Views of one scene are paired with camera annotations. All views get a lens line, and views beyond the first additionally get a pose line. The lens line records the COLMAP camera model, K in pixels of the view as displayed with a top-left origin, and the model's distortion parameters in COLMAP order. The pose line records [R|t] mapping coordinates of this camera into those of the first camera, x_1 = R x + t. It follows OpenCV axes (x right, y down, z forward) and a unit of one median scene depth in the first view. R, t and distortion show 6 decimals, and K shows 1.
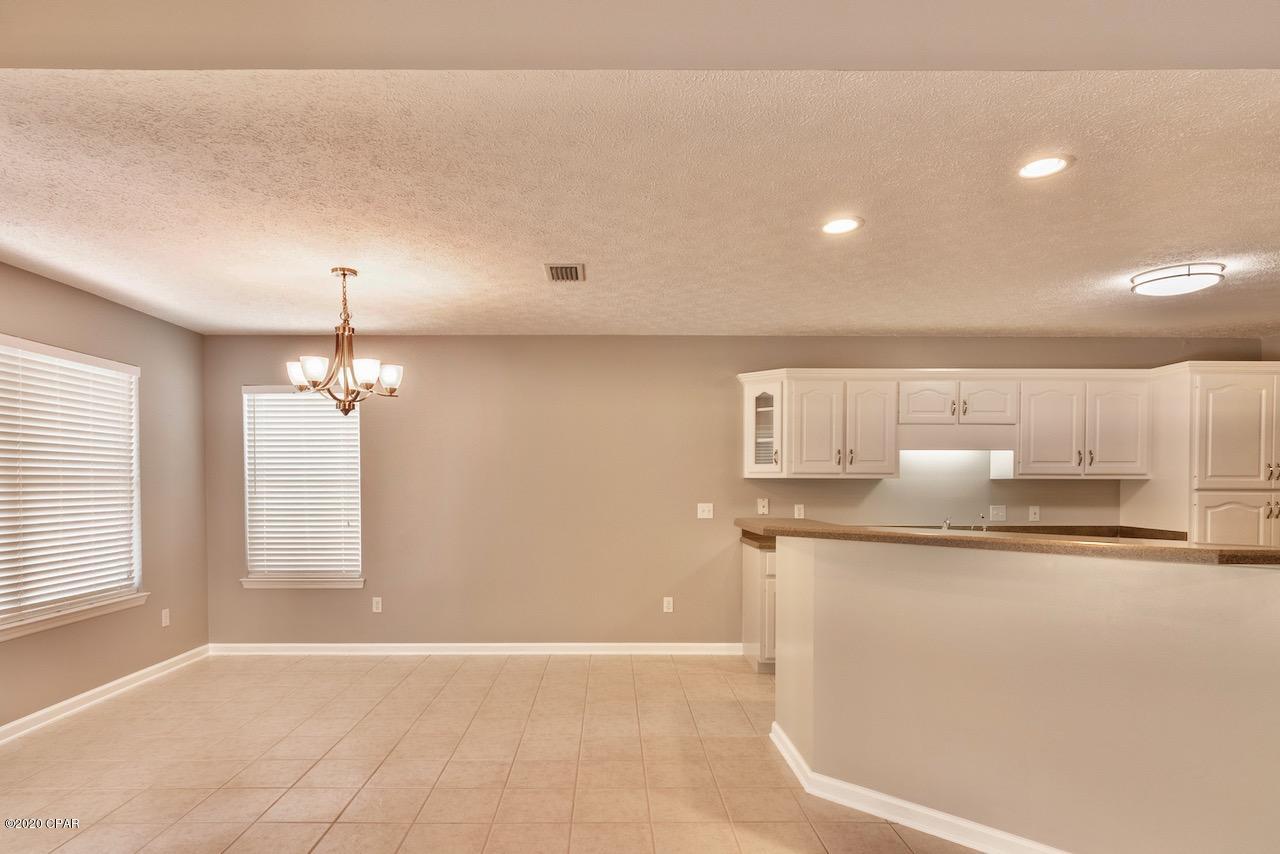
lens RADIAL K [[699.7, 0, 607.4], [0, 699.7, 489.6], [0, 0, 1]] dist [-0.000489, 0.000188]
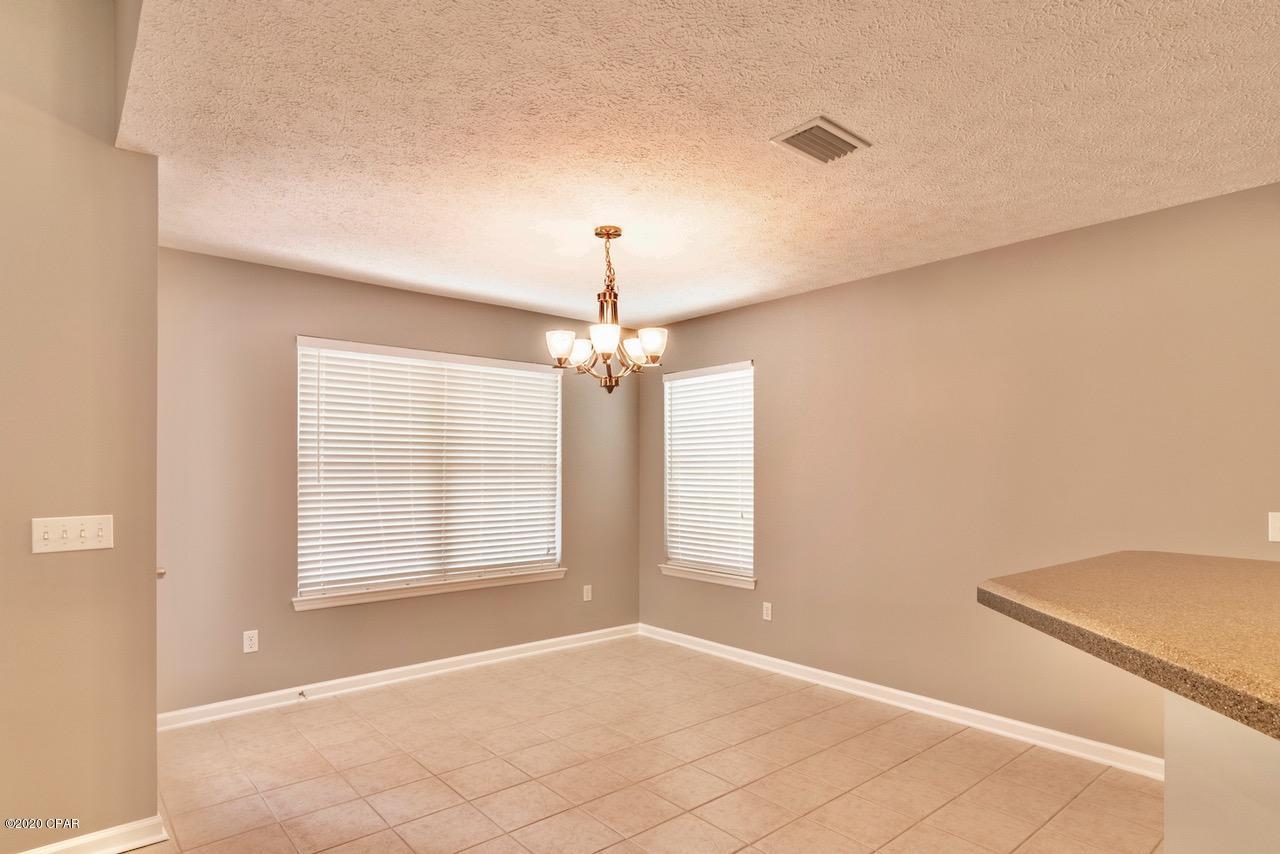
lens RADIAL K [[687.7, 0, 634.4], [0, 687.7, 466.7], [0, 0, 1]] dist [-0.000512, -0.000138]
pose [[0.649229, -0.001350, -0.760592, 0.224502], [-0.010527, 0.999887, -0.010760, -0.003394], [0.760520, 0.014993, 0.649141, 0.340660]]
